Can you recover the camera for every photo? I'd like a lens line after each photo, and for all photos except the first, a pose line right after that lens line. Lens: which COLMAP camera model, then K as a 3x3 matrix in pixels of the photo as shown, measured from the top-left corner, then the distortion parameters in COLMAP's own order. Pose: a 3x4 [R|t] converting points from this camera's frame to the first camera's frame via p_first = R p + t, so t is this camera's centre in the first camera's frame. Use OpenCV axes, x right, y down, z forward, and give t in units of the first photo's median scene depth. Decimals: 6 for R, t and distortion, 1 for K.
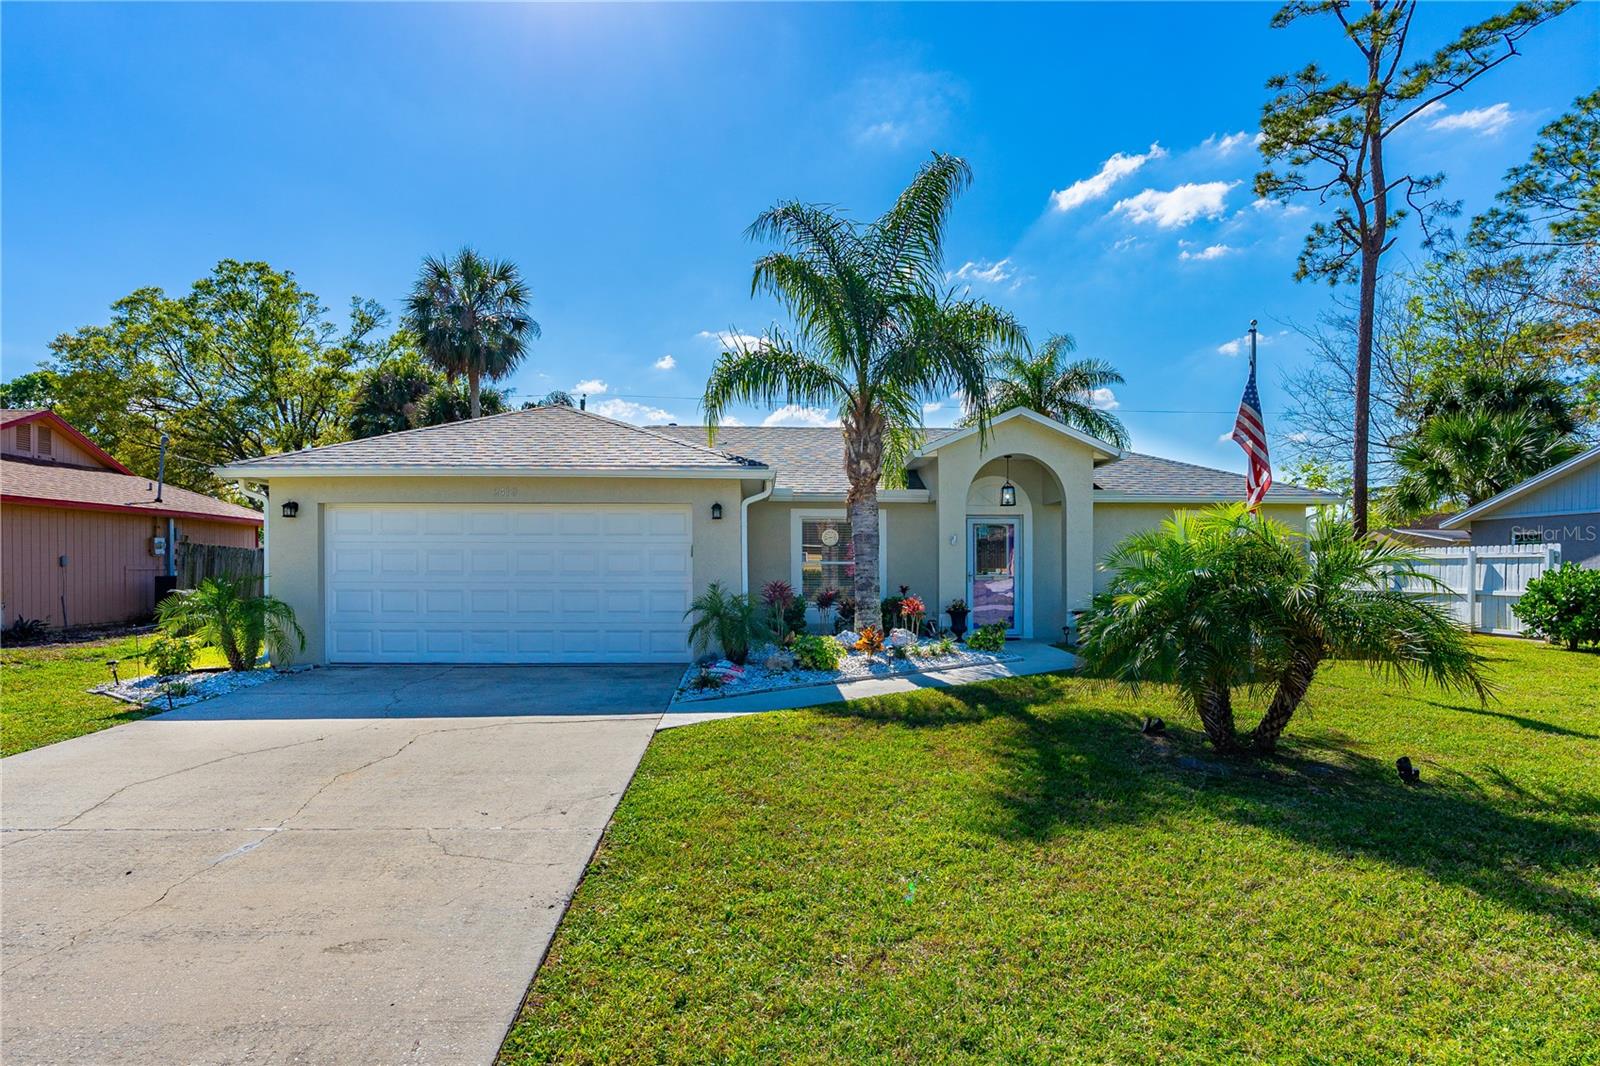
lens RADIAL K [[881.4, 0, 777.3], [0, 881.4, 555.8], [0, 0, 1]] dist [-0.004522, 0.001699]
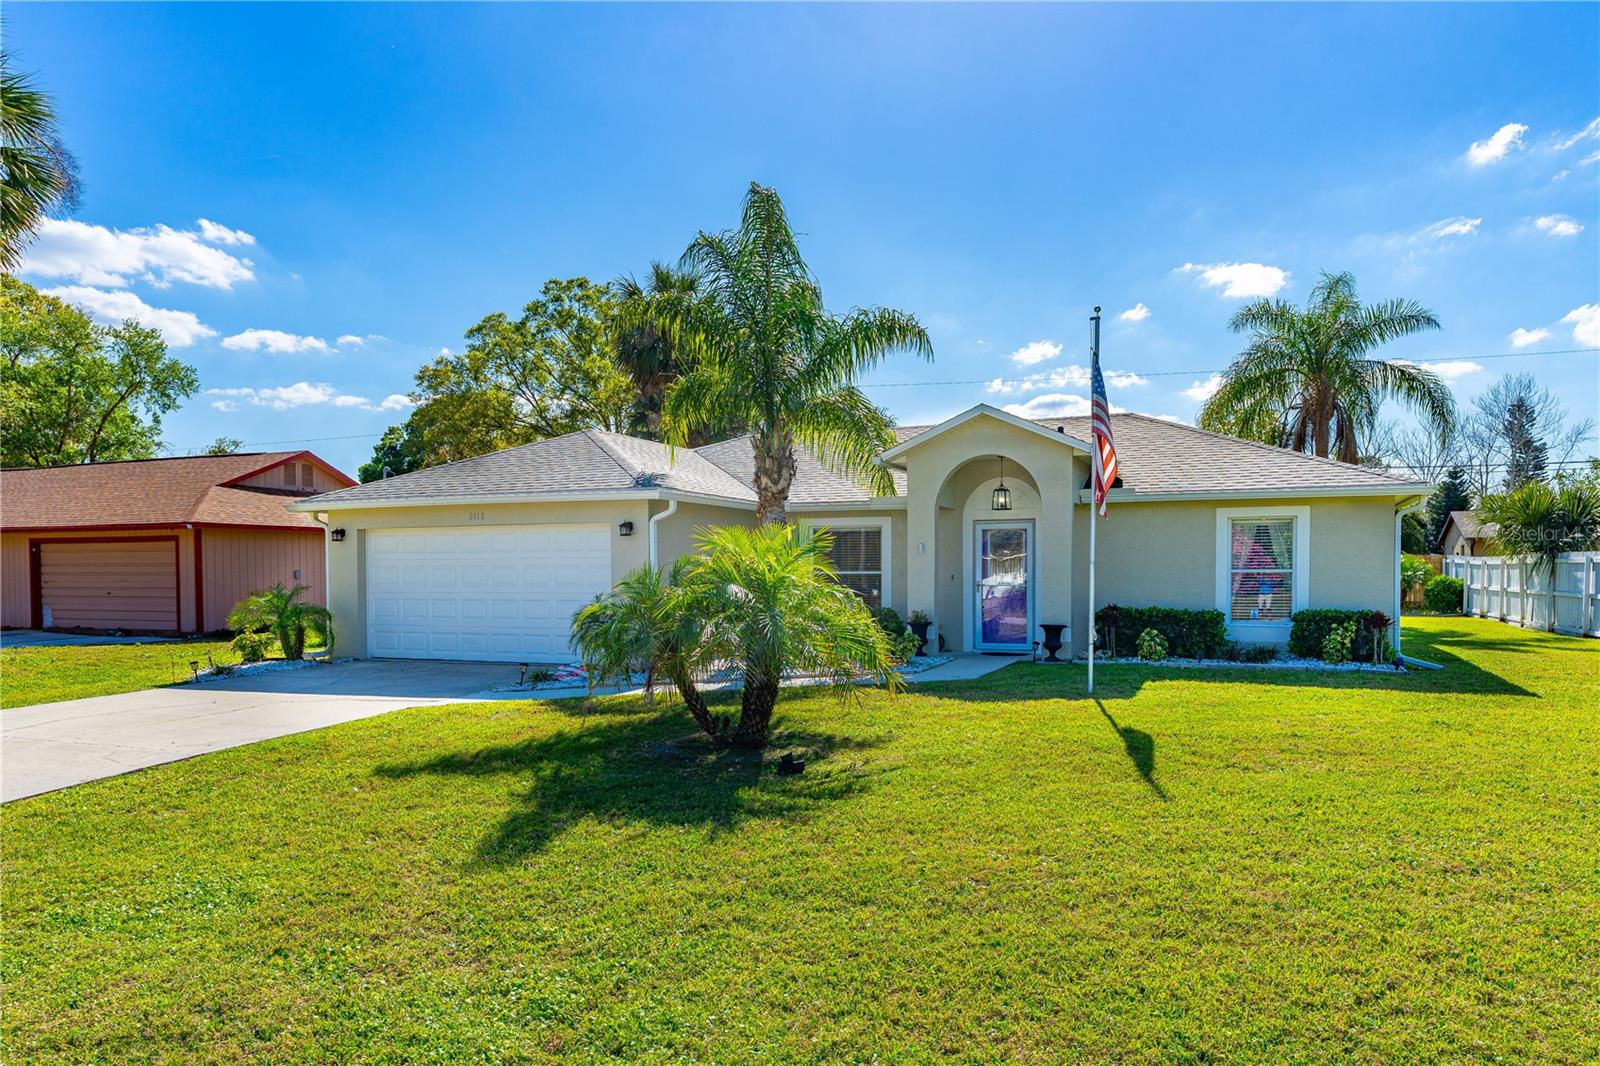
lens RADIAL K [[1057.3, 0, 802.6], [0, 1057.3, 574.9], [0, 0, 1]] dist [0.005911, 0.001996]
pose [[0.912990, -0.004161, -0.407960, 0.262310], [0.010899, 0.999840, 0.014194, -0.003728], [0.407836, -0.017405, 0.912889, -0.046611]]
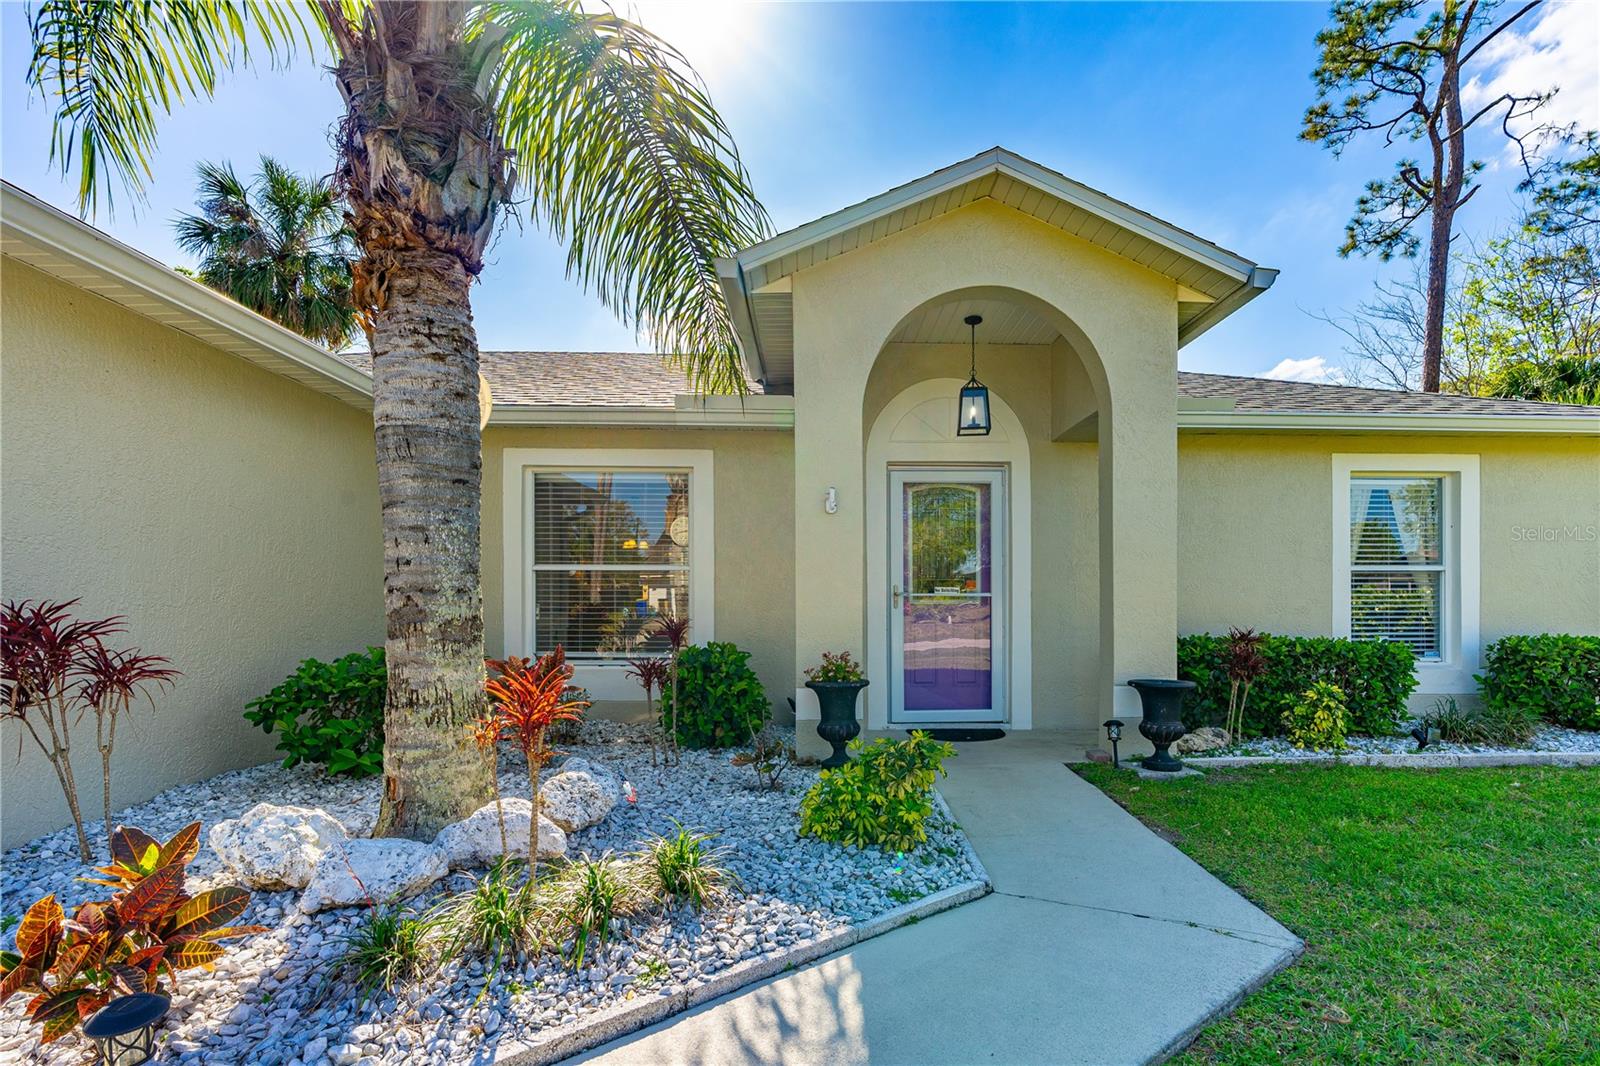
lens RADIAL K [[755.6, 0, 834.7], [0, 755.6, 593.1], [0, 0, 1]] dist [-0.003606, -0.000490]
pose [[0.999771, -0.001760, 0.021320, 0.092782], [0.001643, 0.999983, 0.005509, 0.010033], [-0.021329, -0.005473, 0.999758, 0.315008]]
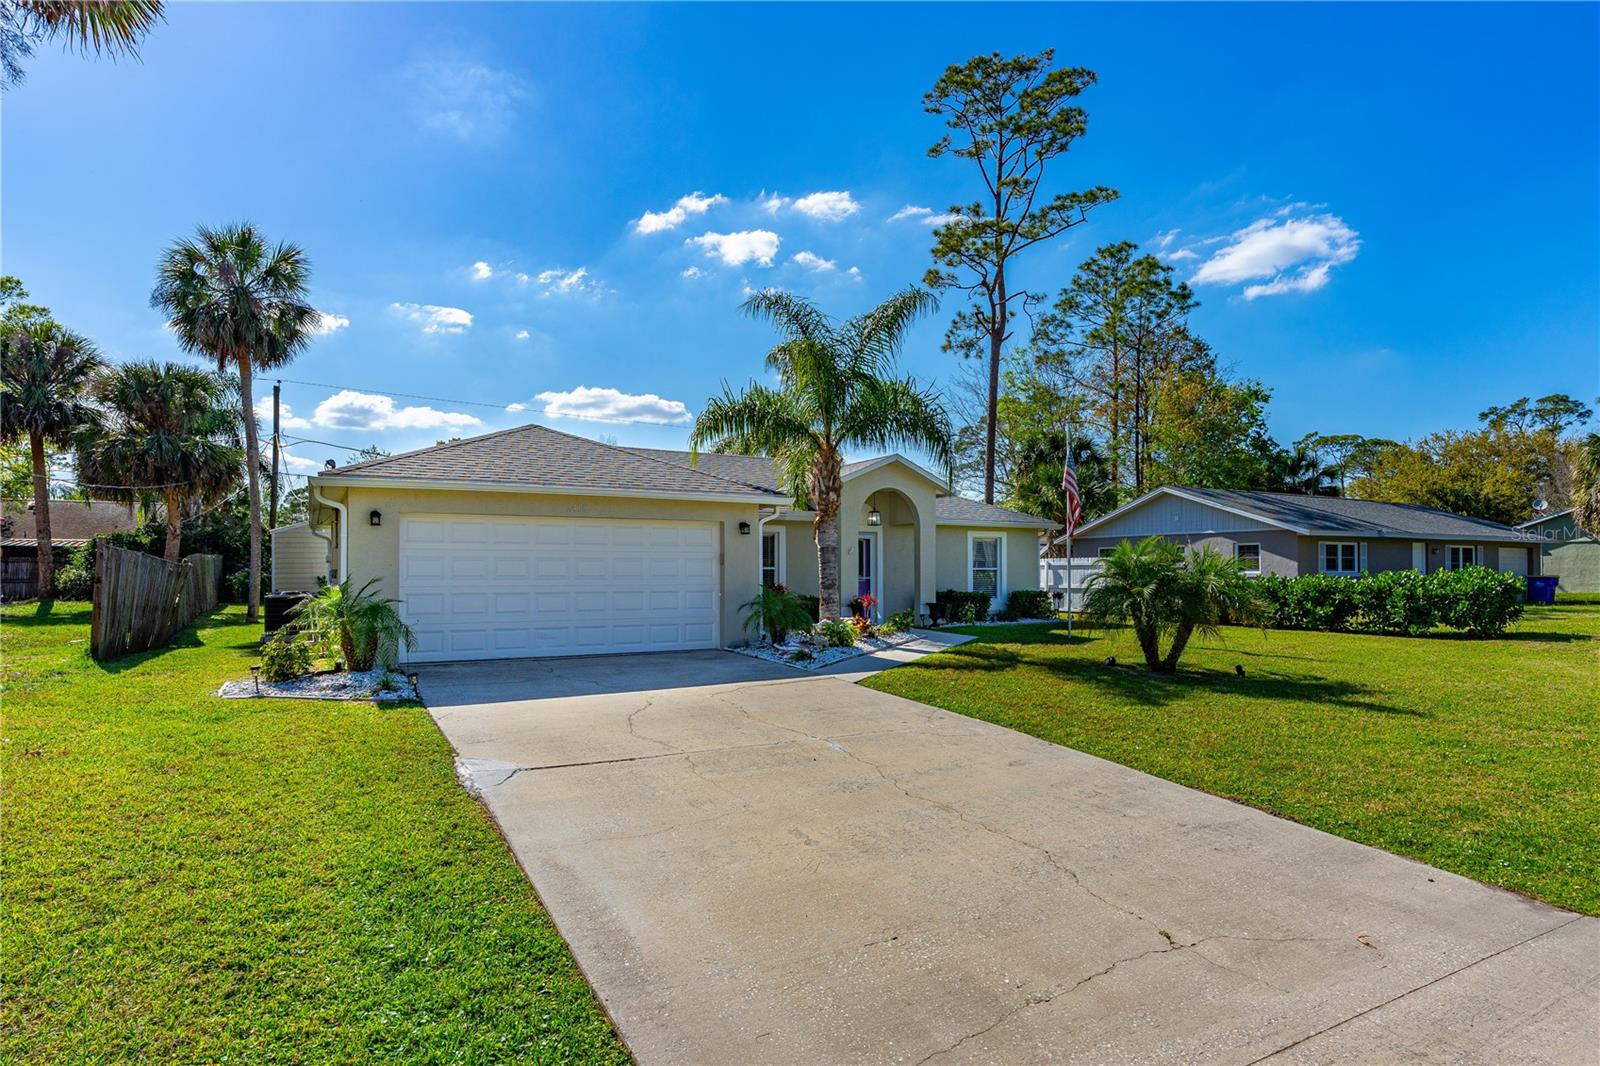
lens RADIAL K [[890.1, 0, 800.0], [0, 890.1, 533.0], [0, 0, 1]] dist [-0.002943, -0.000421]
pose [[0.885109, 0.019132, 0.464990, -0.232693], [-0.005152, 0.999496, -0.031318, -0.001500], [-0.465355, 0.025324, 0.884762, -0.069419]]
